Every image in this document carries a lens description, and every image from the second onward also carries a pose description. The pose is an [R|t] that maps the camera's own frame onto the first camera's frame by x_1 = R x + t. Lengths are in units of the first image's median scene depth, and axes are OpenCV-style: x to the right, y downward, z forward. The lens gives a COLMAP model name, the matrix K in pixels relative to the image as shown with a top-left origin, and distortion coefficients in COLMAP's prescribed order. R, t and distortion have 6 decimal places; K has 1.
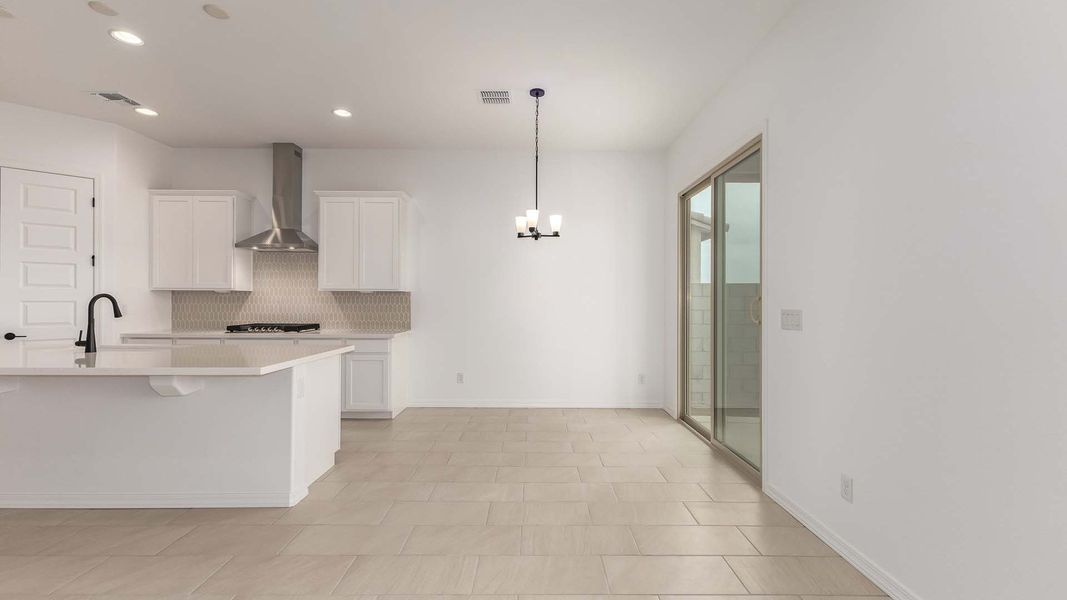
lens RADIAL K [[455.6, 0, 533.5], [0, 455.6, 300.0], [0, 0, 1]] dist [0.004376, -0.000081]
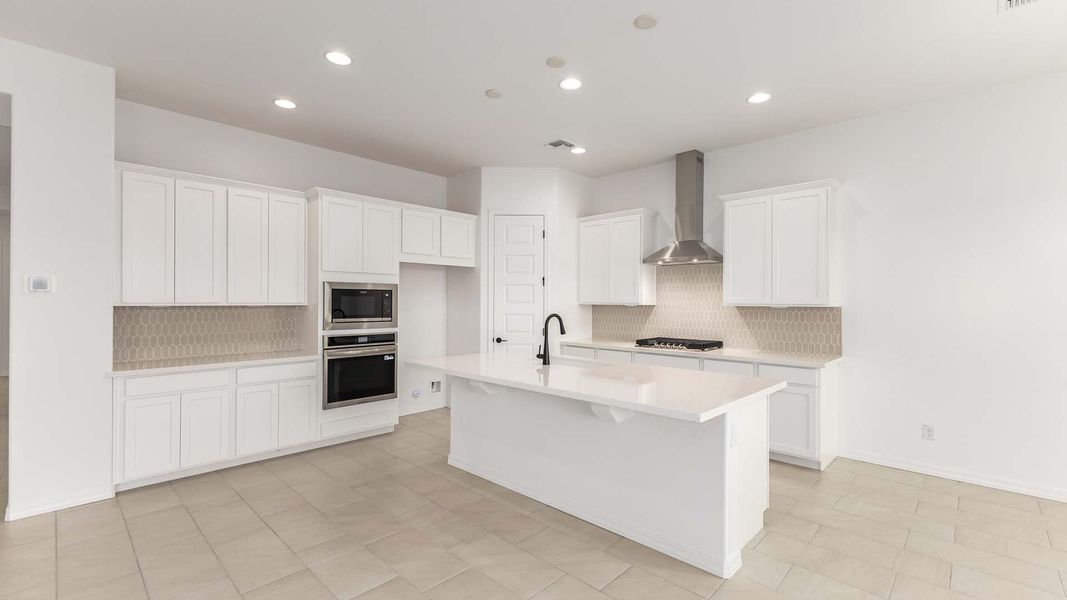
lens RADIAL K [[455.6, 0, 533.5], [0, 455.6, 300.0], [0, 0, 1]] dist [0.004376, -0.000081]
pose [[0.717184, -0.002446, -0.696879, -0.112534], [-0.001287, 0.999987, -0.004834, -0.027035], [0.696882, 0.004364, 0.717172, 0.089917]]
